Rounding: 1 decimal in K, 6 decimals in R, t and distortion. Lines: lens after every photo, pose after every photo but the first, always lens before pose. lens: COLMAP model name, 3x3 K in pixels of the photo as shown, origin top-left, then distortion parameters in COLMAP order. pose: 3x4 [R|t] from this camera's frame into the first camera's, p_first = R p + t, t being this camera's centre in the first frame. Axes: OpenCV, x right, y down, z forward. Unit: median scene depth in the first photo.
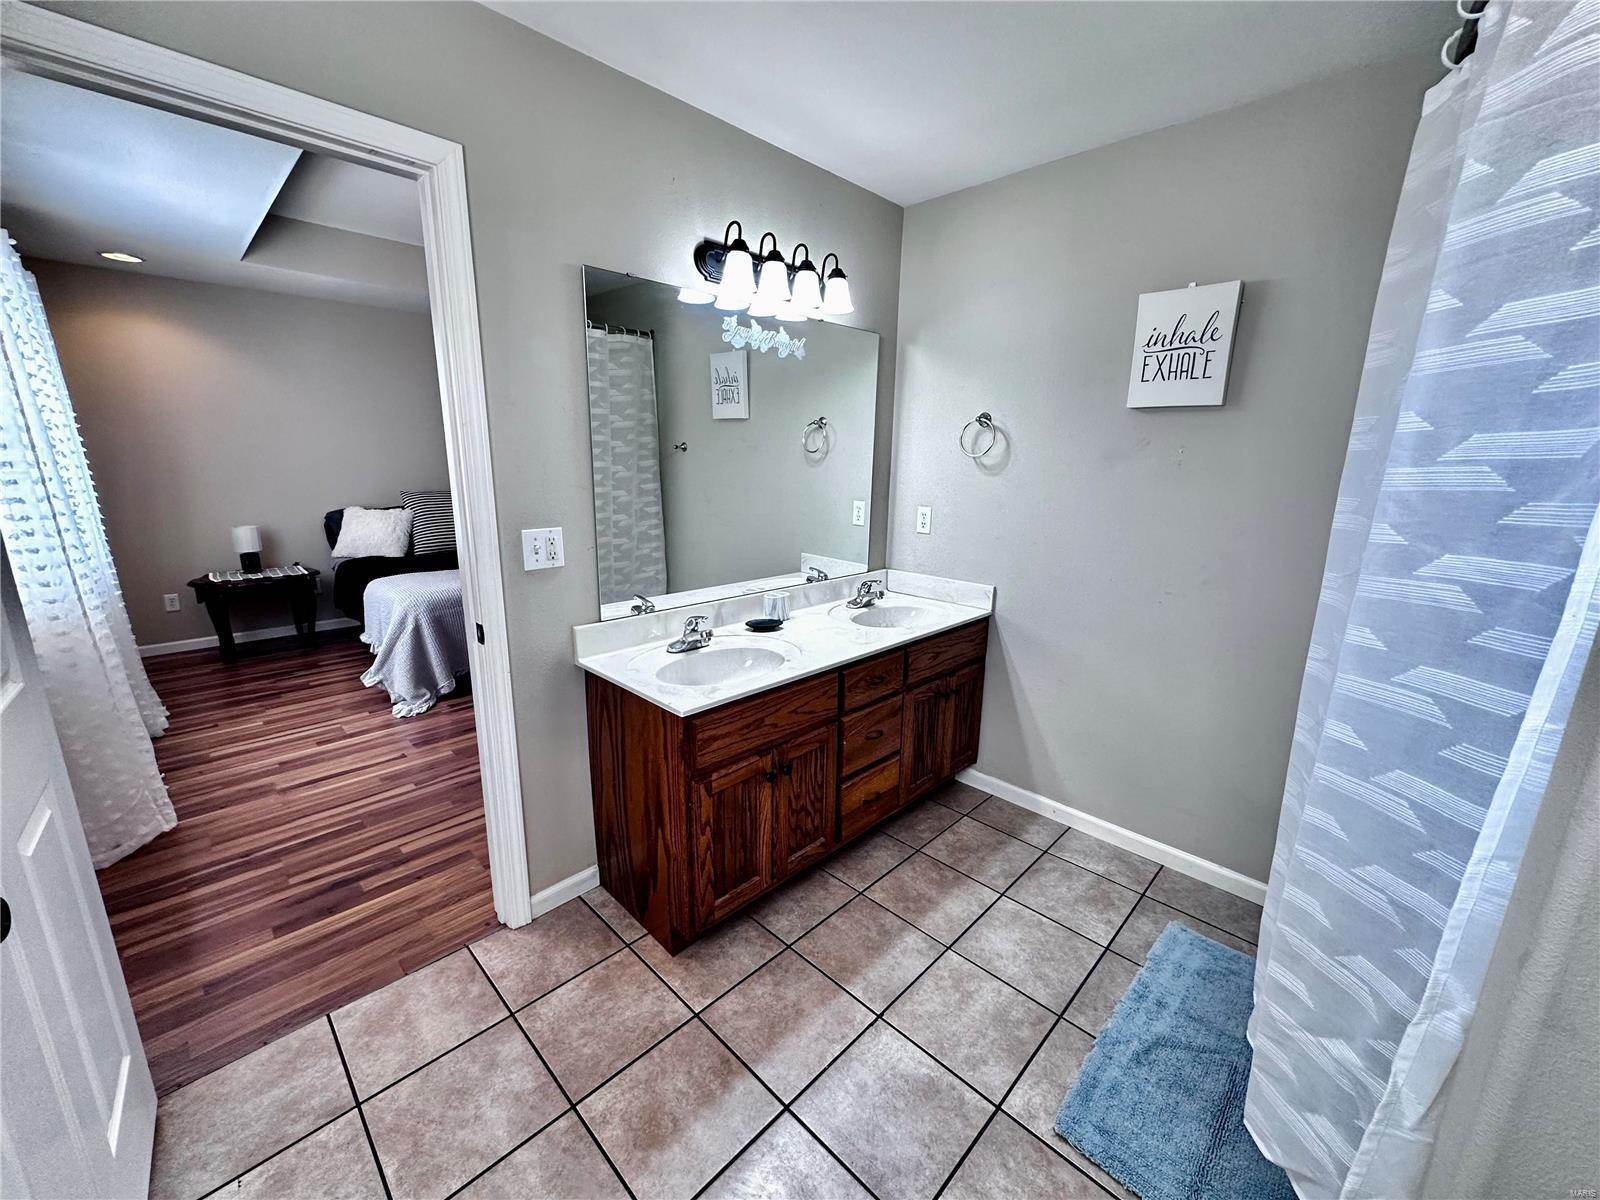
lens RADIAL K [[635.2, 0, 800.0], [0, 635.2, 600.0], [0, 0, 1]] dist [-0.001492, -0.000248]
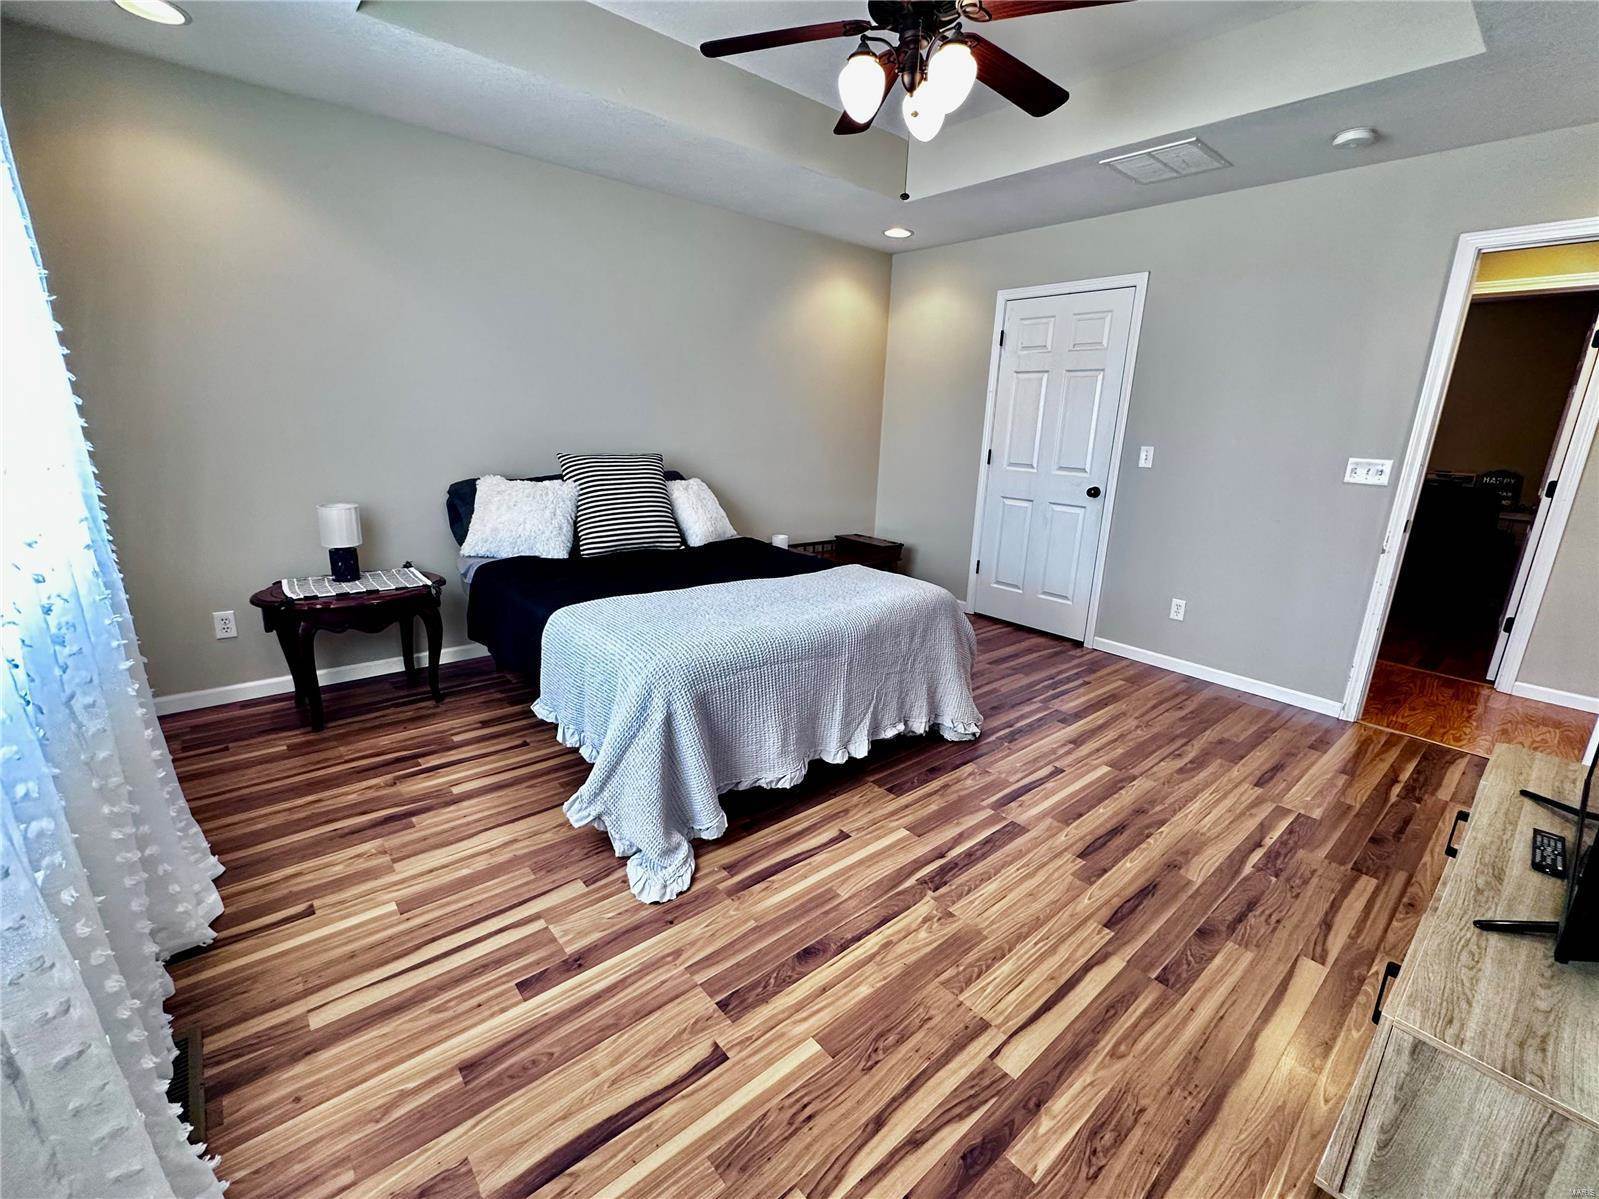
lens RADIAL K [[684.1, 0, 799.8], [0, 684.1, 620.0], [0, 0, 1]] dist [0.010388, 0.000099]
pose [[0.995780, 0.042547, -0.081316, -0.389656], [-0.038249, 0.997824, 0.053702, -0.060784], [0.083423, -0.050365, 0.995241, 0.389782]]
